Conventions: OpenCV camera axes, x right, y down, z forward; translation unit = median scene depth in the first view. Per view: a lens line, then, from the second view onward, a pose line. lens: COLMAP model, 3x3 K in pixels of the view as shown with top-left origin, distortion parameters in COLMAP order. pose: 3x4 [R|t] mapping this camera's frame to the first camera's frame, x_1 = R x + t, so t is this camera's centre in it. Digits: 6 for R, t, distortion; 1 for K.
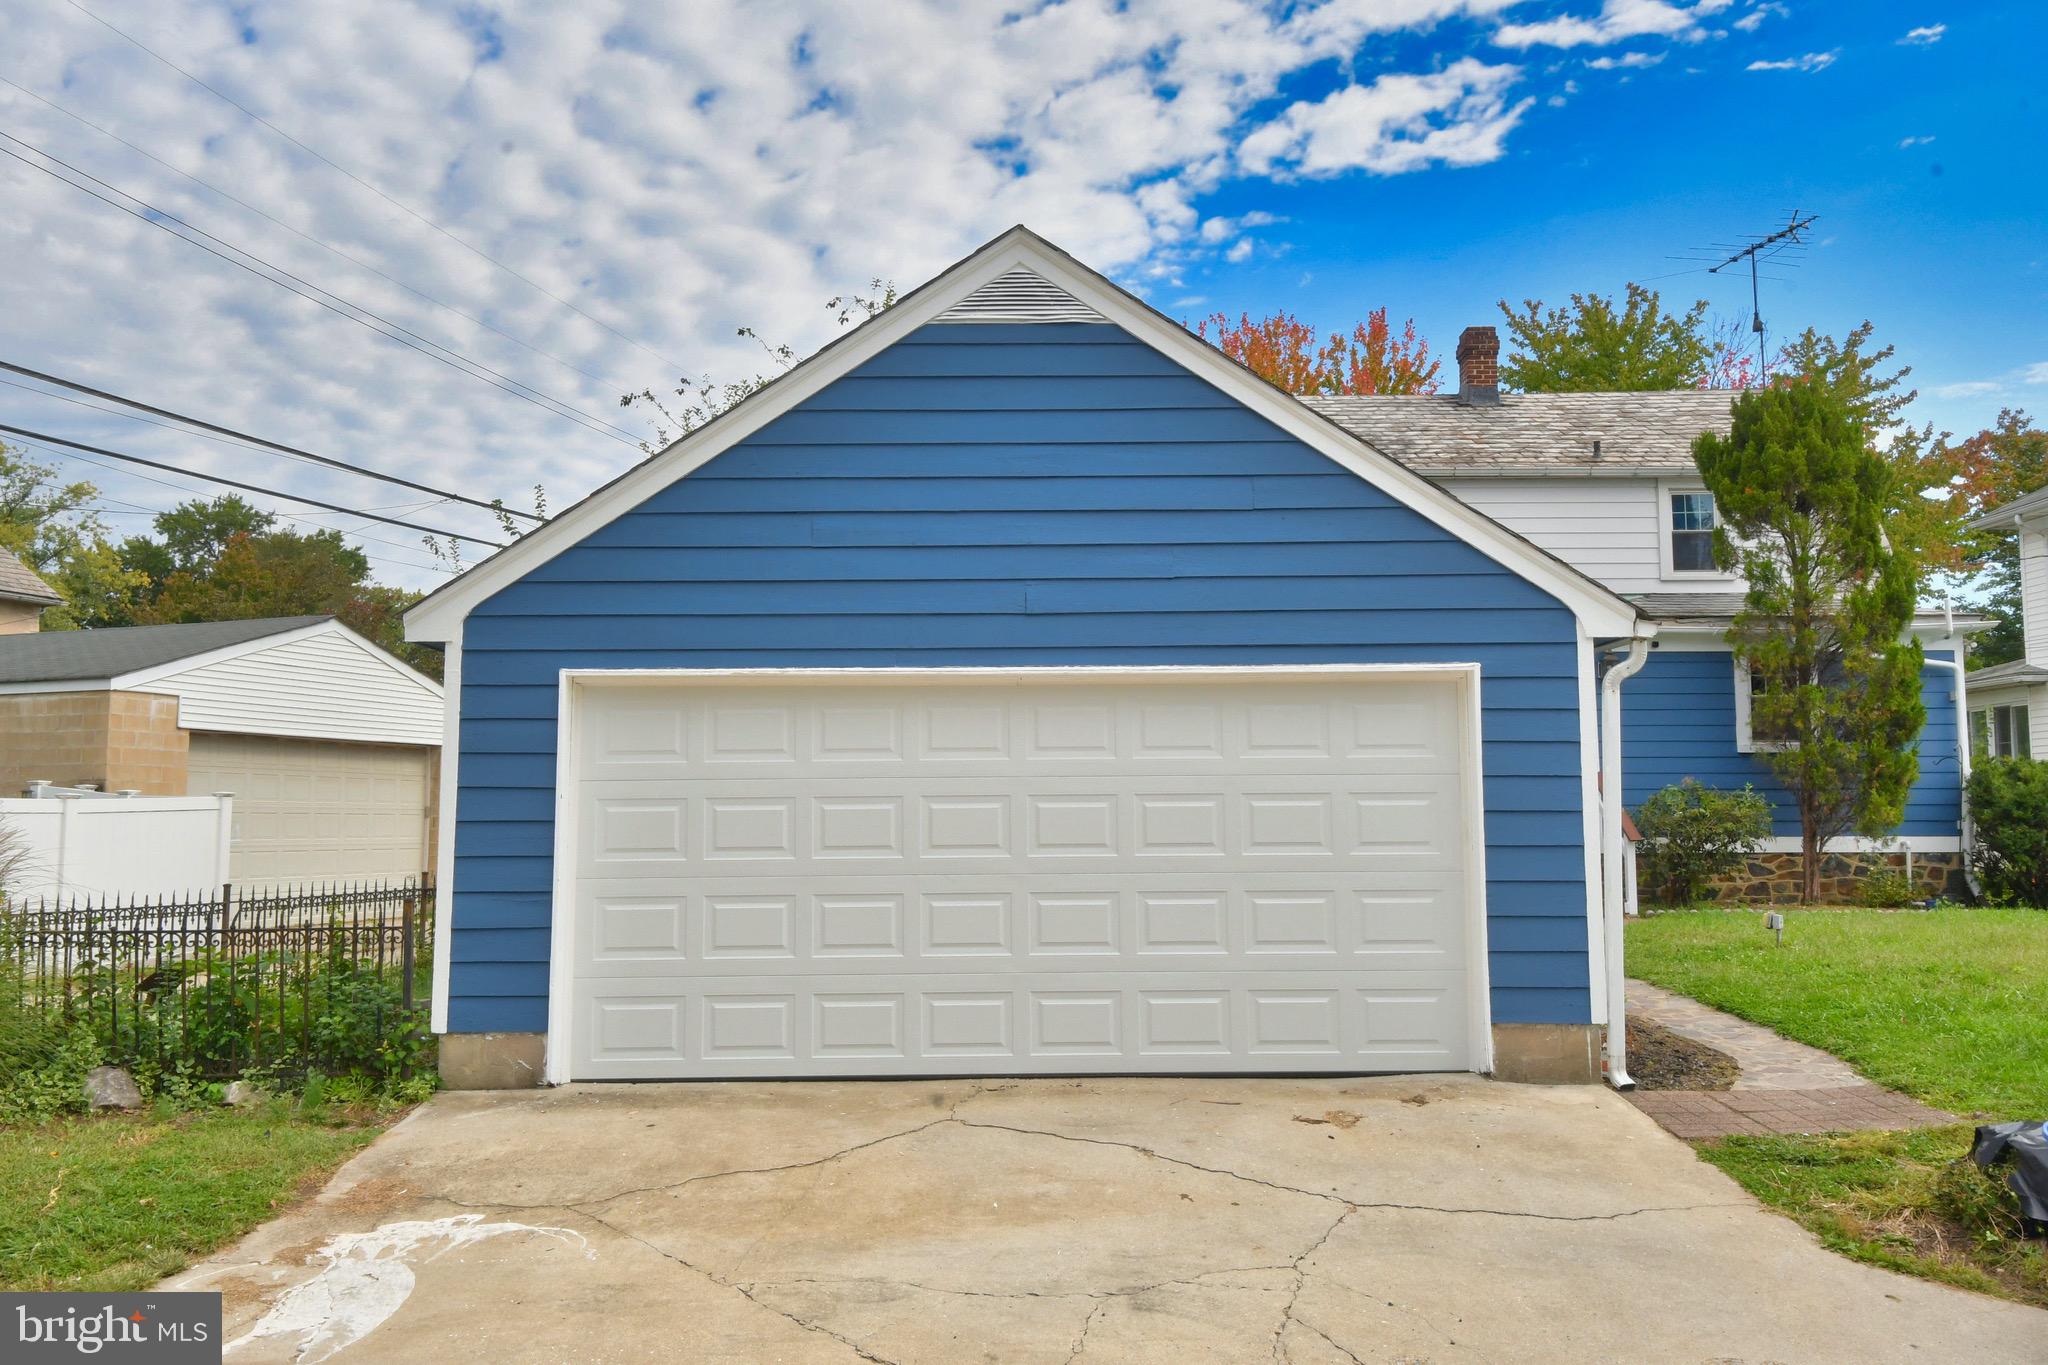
lens RADIAL K [[1605.7, 0, 1024.0], [0, 1605.7, 682.5], [0, 0, 1]] dist [0.044672, -0.078897]
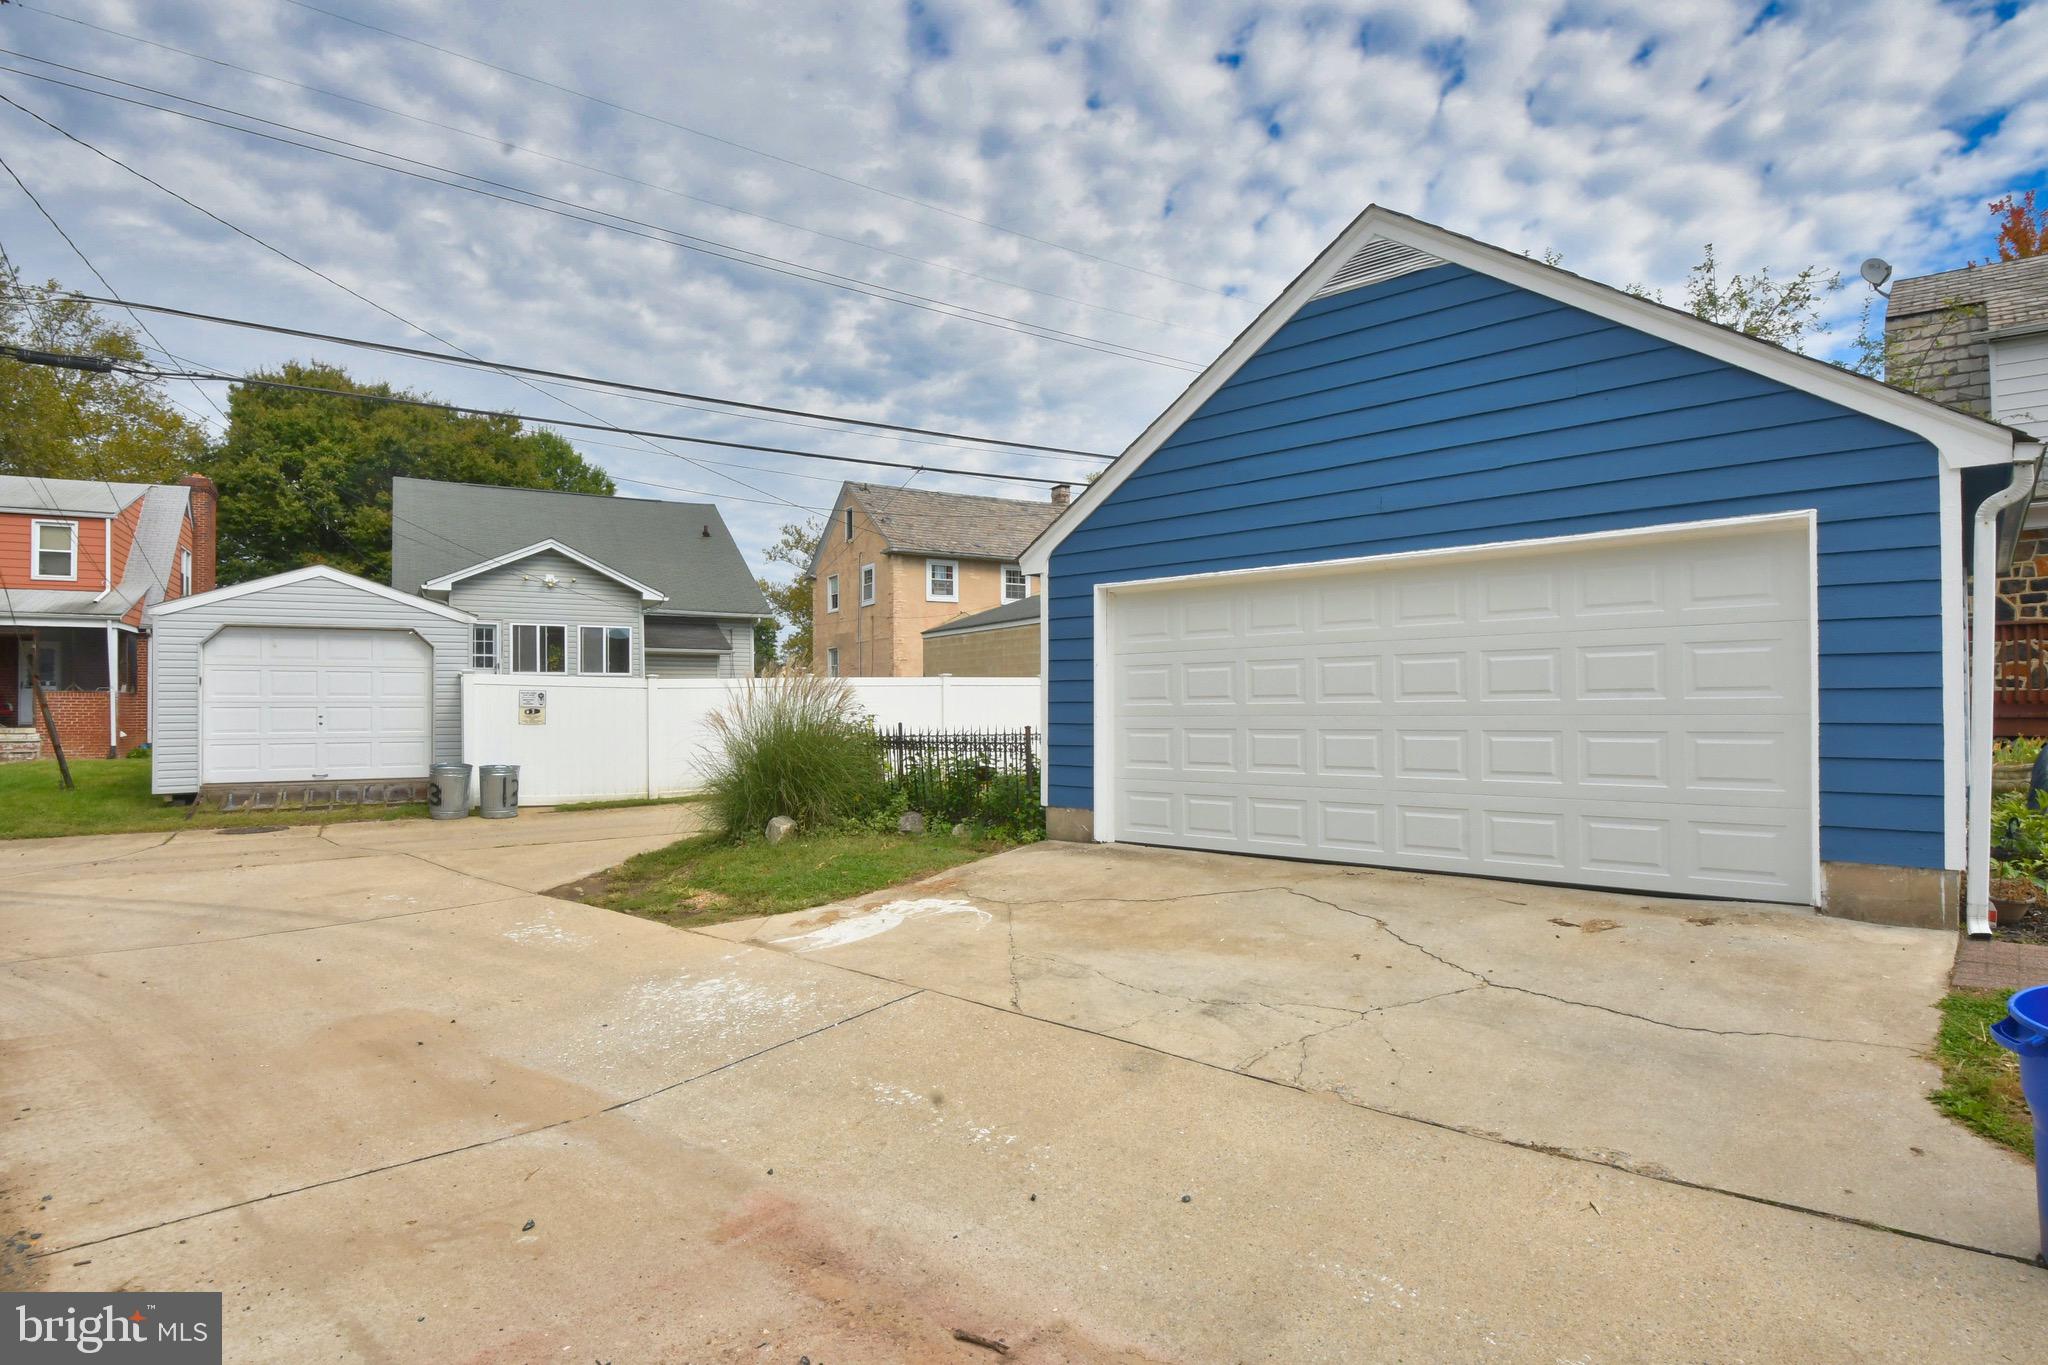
lens RADIAL K [[1225.4, 0, 1024.0], [0, 1225.4, 682.5], [0, 0, 1]] dist [-0.001670, -0.039821]
pose [[0.681989, -0.013509, -0.731238, 0.509480], [0.083887, 0.994676, 0.059862, 0.008731], [0.726536, -0.102167, 0.679491, 0.112378]]
